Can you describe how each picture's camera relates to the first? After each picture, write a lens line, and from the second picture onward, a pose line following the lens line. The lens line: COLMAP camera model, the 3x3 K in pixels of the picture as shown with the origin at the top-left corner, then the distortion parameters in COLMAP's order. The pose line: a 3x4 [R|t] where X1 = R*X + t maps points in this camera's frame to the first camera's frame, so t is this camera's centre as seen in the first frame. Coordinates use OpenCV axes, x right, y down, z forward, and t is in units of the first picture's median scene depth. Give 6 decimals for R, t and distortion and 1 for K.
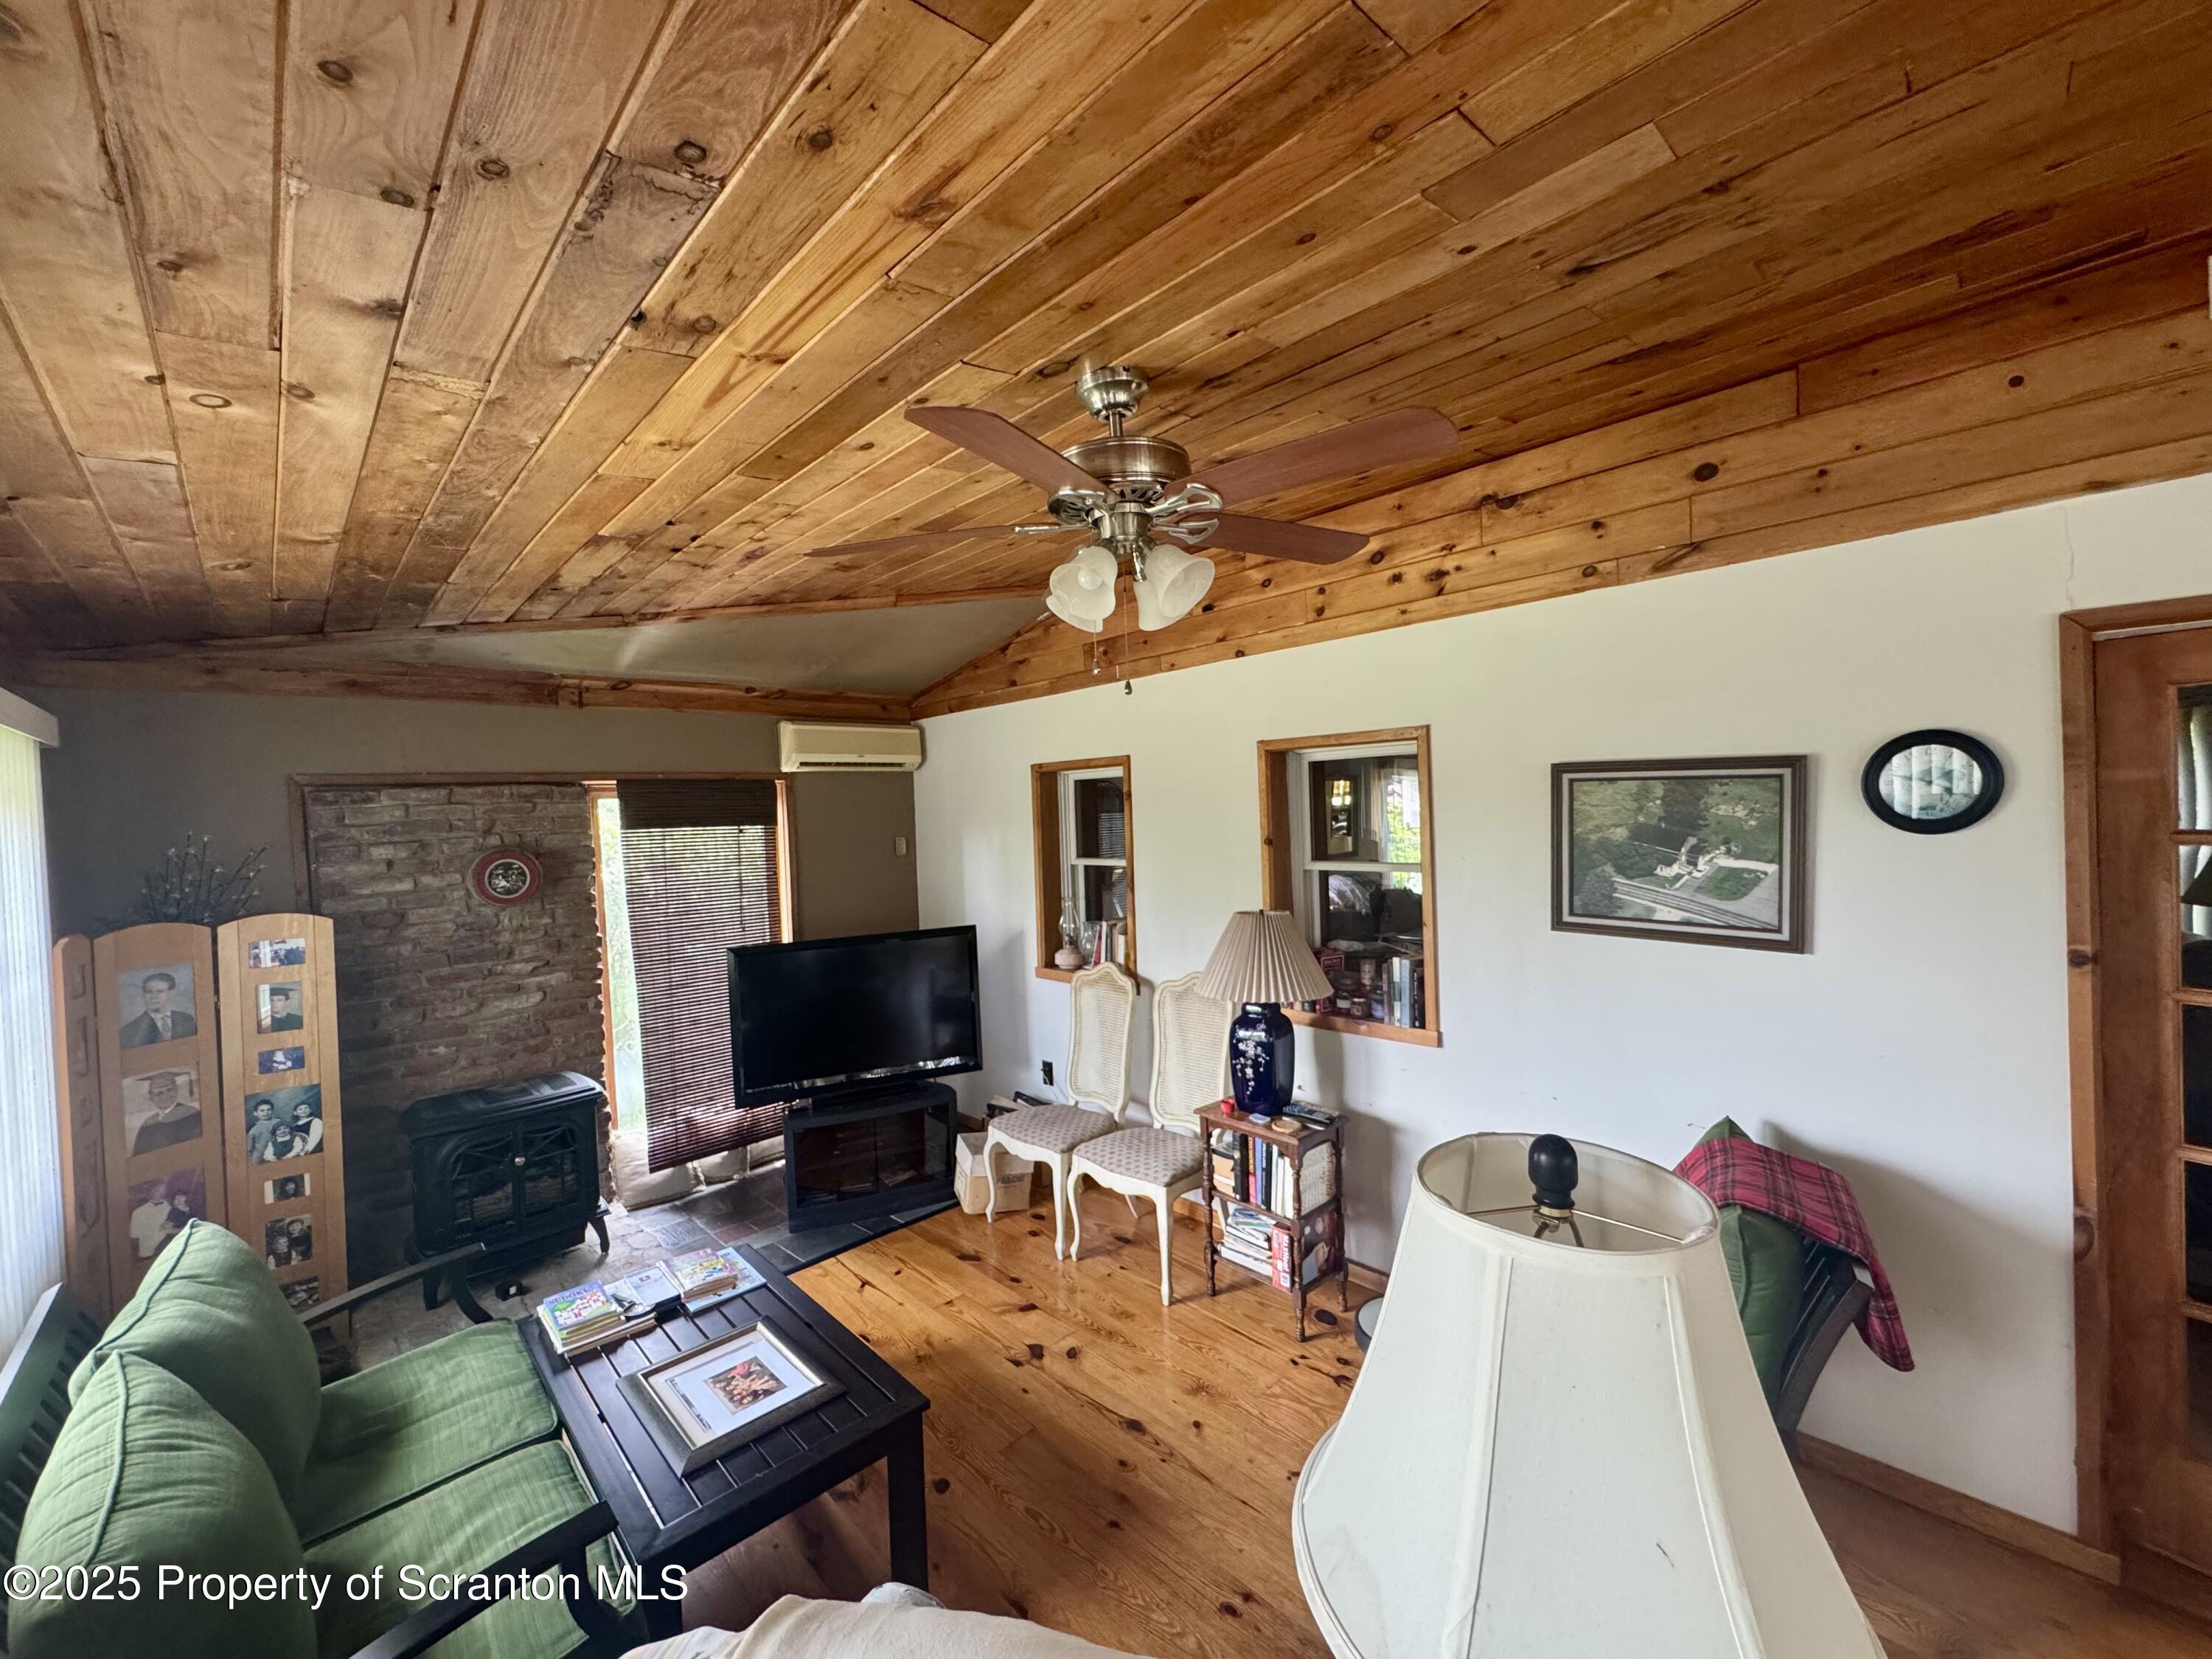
lens RADIAL K [[880.3, 0, 1112.1], [0, 880.3, 831.1], [0, 0, 1]] dist [-0.006517, 0.000967]
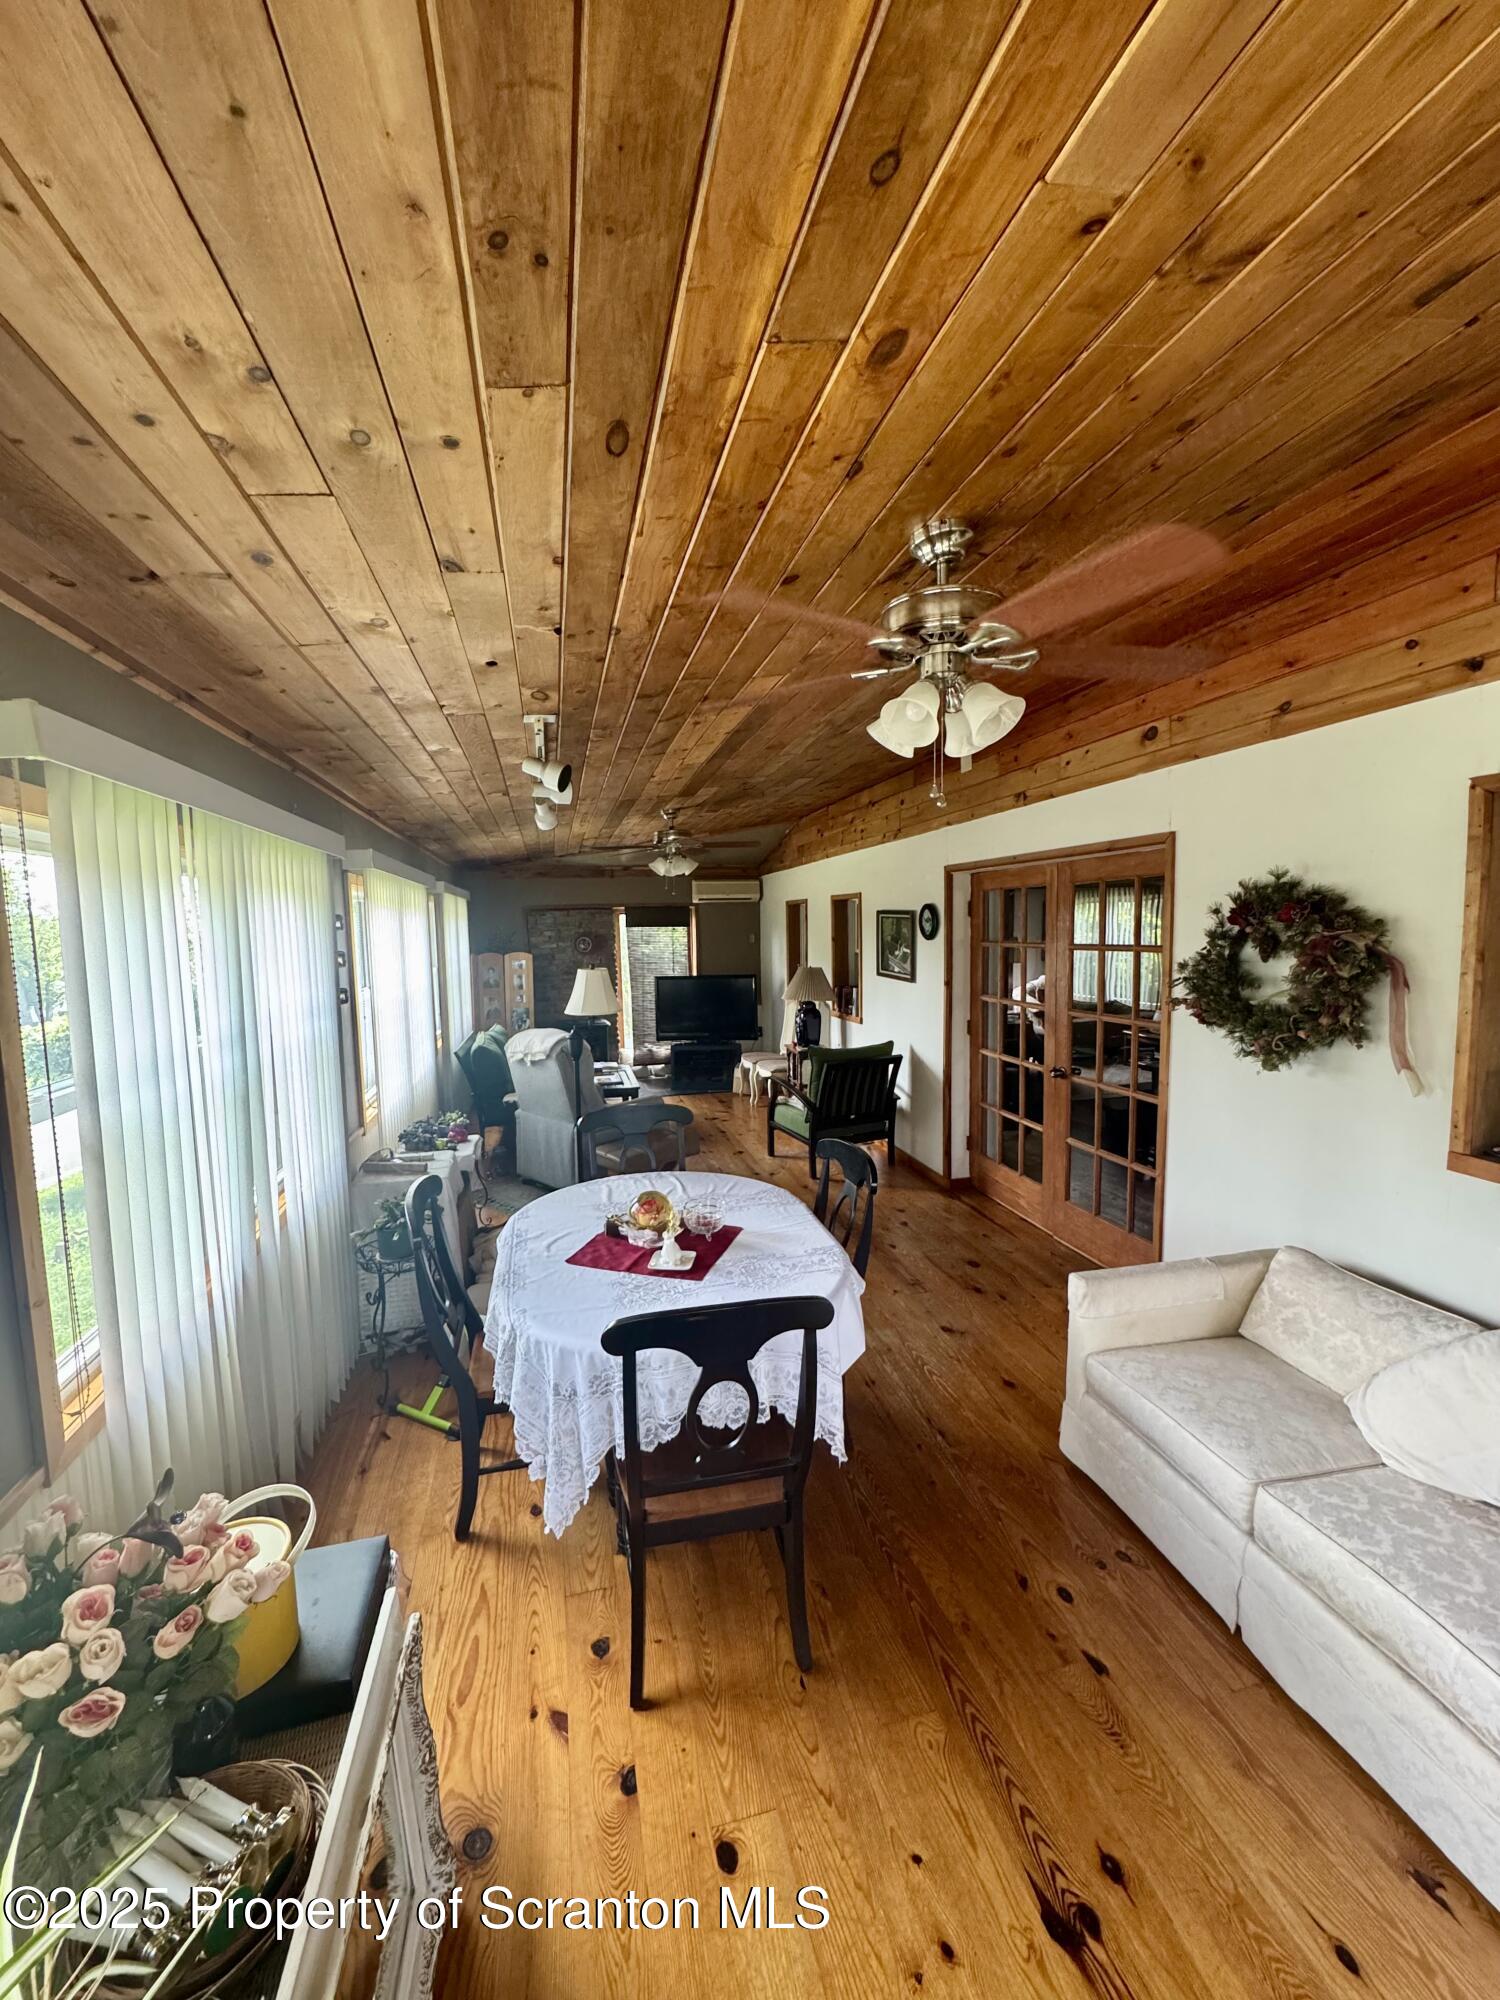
lens RADIAL K [[795.9, 0, 741.4], [0, 795.9, 1000.6], [0, 0, 1]] dist [-0.006517, 0.000967]
pose [[0.861723, 0.069569, -0.502587, 0.904243], [-0.027217, 0.995467, 0.091130, -0.010473], [0.506649, -0.064850, 0.859710, -0.809859]]
